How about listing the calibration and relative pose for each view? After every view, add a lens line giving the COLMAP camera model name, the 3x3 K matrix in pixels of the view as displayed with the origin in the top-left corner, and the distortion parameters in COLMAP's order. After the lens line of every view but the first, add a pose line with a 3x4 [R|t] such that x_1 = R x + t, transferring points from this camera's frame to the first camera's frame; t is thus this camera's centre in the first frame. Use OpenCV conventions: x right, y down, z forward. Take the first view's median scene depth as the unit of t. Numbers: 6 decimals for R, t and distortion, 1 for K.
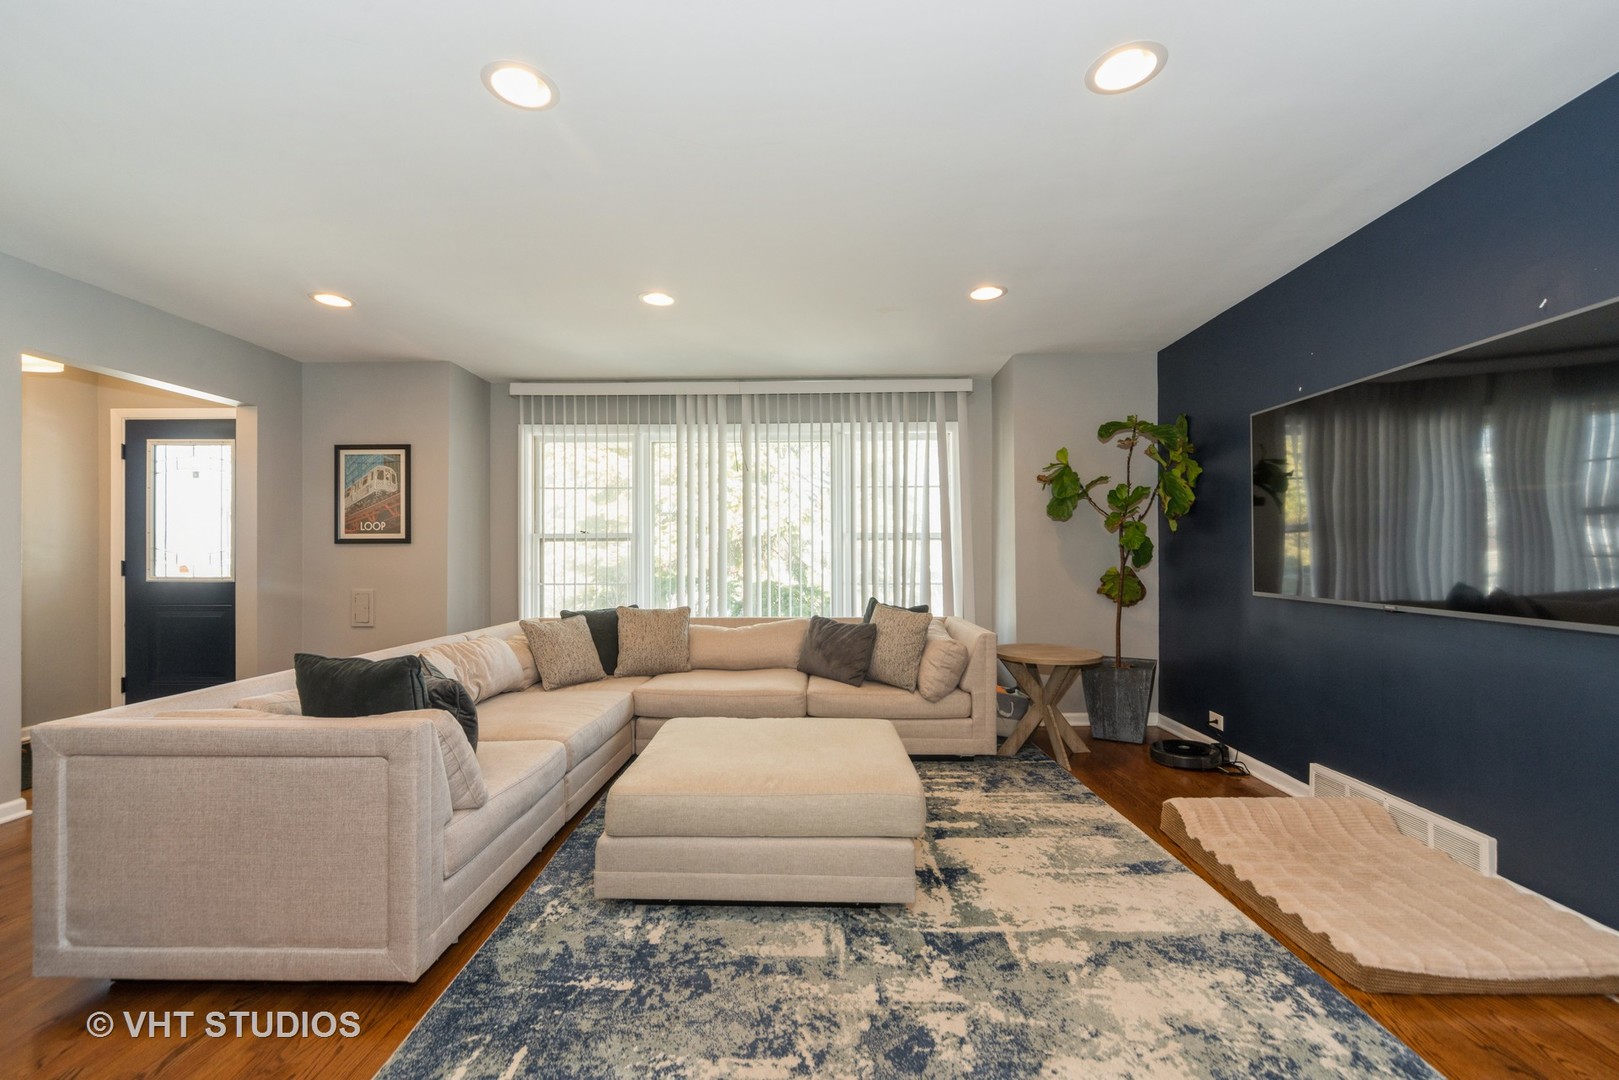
lens RADIAL K [[679.6, 0, 804.2], [0, 679.6, 553.2], [0, 0, 1]] dist [0.000157, -0.000056]
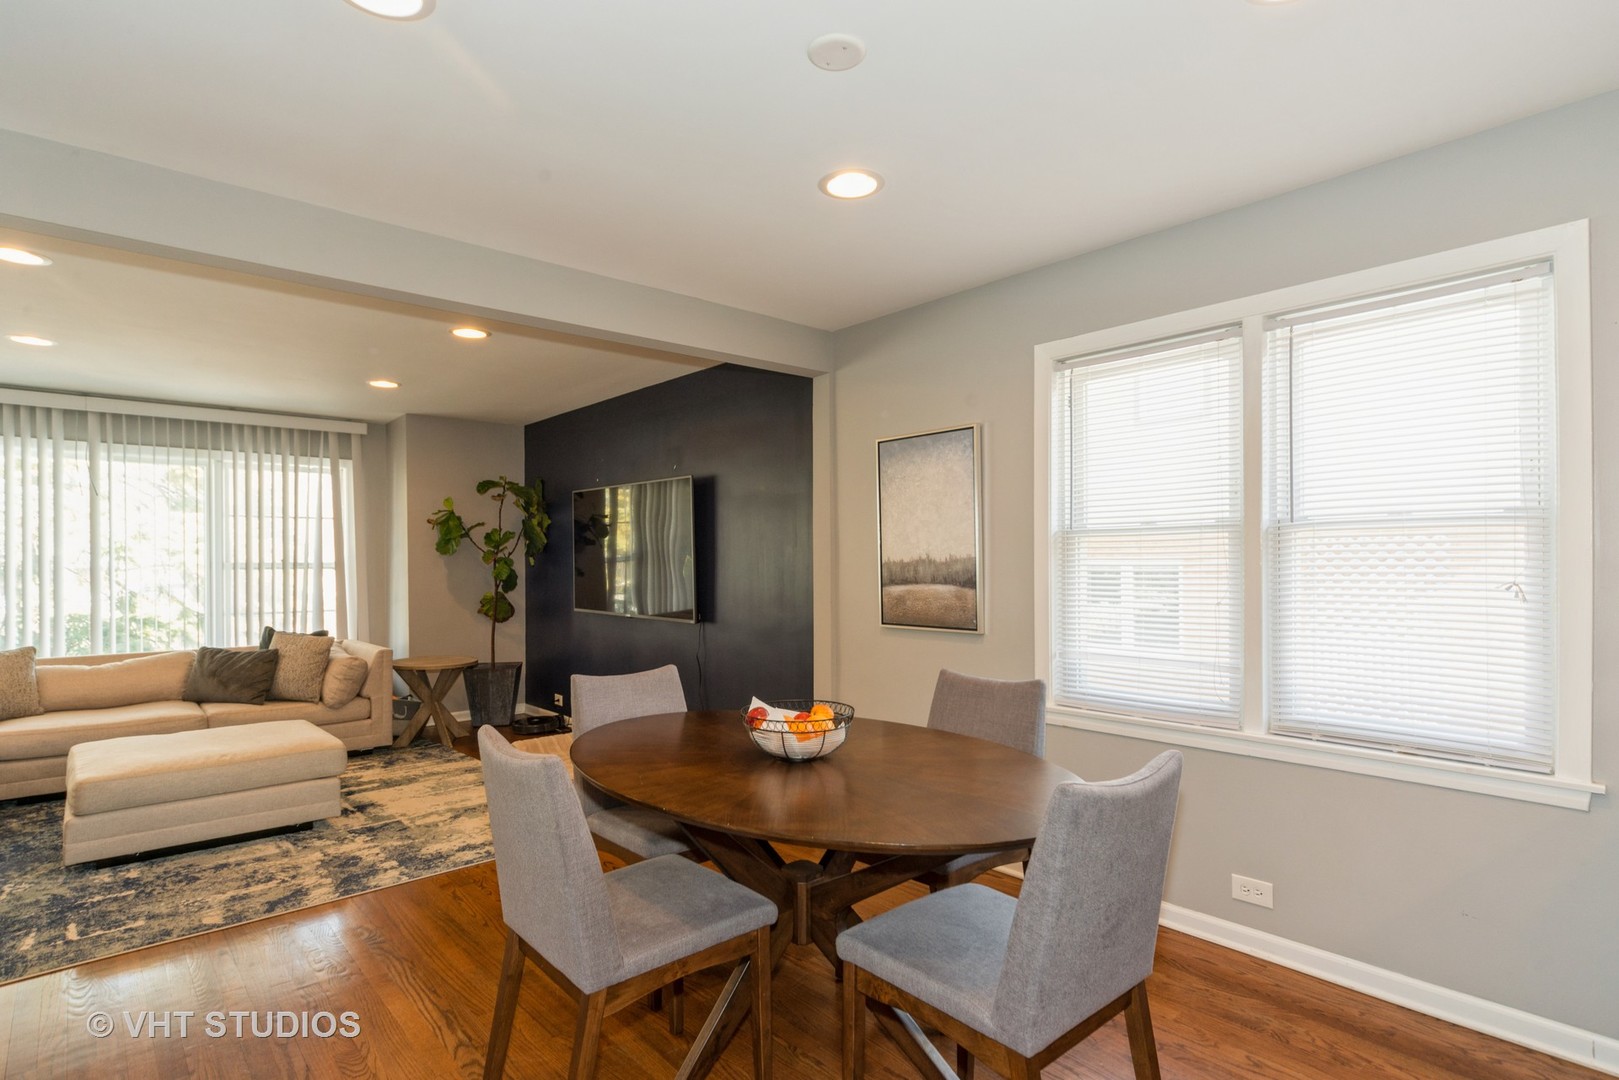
lens RADIAL K [[840.5, 0, 804.0], [0, 840.5, 562.4], [0, 0, 1]] dist [0.015524, 0.000124]
pose [[0.739047, -0.001929, 0.673651, -0.196664], [0.001225, 0.999998, 0.001520, -0.041644], [-0.673653, -0.000298, 0.739048, -0.638293]]
